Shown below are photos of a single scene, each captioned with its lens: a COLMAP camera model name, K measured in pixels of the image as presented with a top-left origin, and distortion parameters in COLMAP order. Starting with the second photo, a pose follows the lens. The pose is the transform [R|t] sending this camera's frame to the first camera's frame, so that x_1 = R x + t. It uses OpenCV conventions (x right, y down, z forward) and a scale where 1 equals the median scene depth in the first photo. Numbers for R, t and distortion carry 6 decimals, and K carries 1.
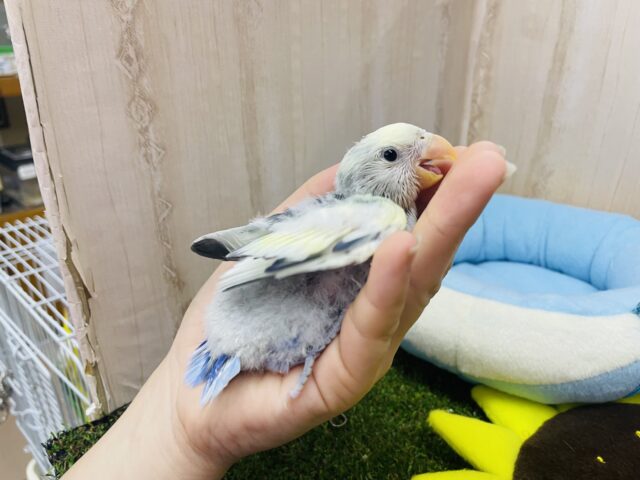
lens RADIAL K [[504.8, 0, 312.6], [0, 504.8, 241.3], [0, 0, 1]] dist [0.049807, -0.104946]
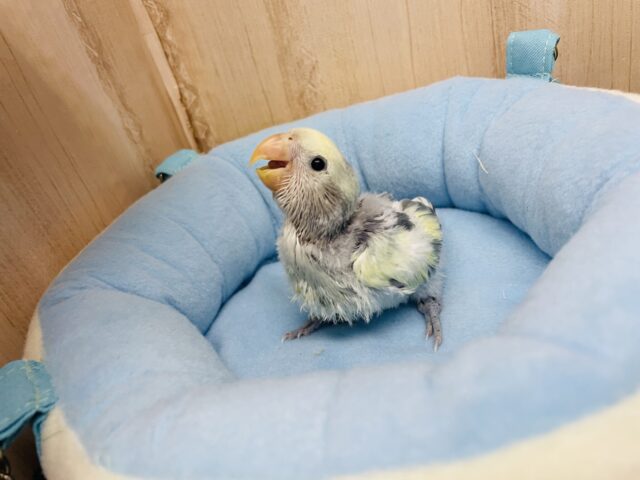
lens RADIAL K [[504.8, 0, 324.9], [0, 504.8, 233.7], [0, 0, 1]] dist [0.049807, -0.104946]
pose [[0.817052, -0.459667, 0.348041, 0.261466], [0.439856, 0.887218, 0.139178, -0.053232], [-0.372764, 0.039372, 0.927090, 0.656352]]
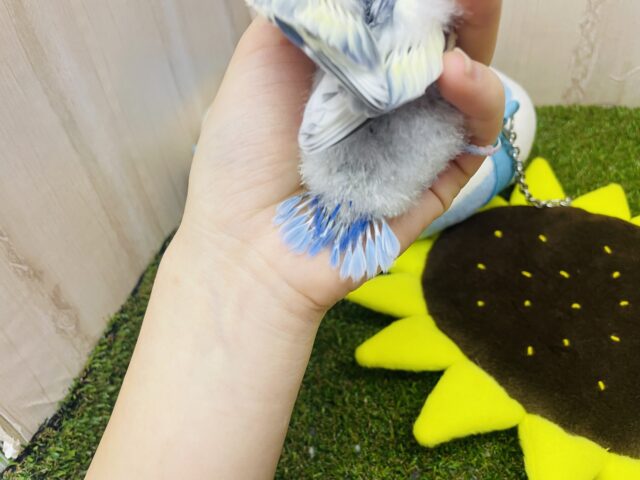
lens RADIAL K [[504.8, 0, 319.0], [0, 504.8, 247.8], [0, 0, 1]] dist [0.049807, -0.104946]
pose [[0.868276, -0.381241, 0.317415, -0.096419], [0.285090, 0.907104, 0.309653, -0.069110], [-0.405982, -0.178372, 0.896305, 0.075726]]
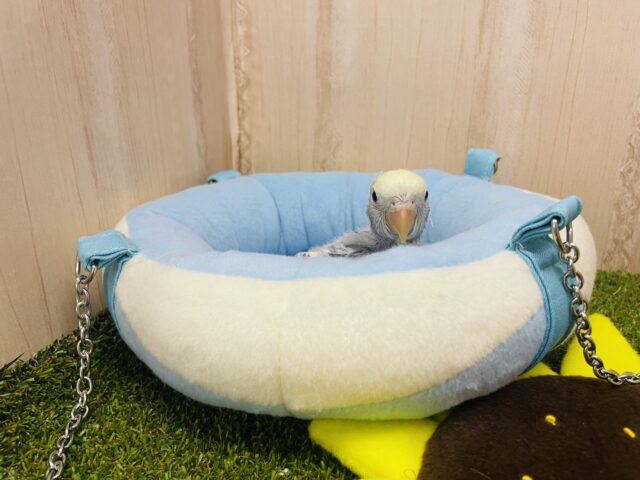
lens RADIAL K [[504.8, 0, 319.7], [0, 504.8, 239.9], [0, 0, 1]] dist [0.049807, -0.104946]
pose [[0.897736, -0.141039, 0.417346, 0.095649], [0.180415, 0.981982, -0.056229, 0.099253], [-0.401896, 0.125775, 0.907006, 0.397315]]
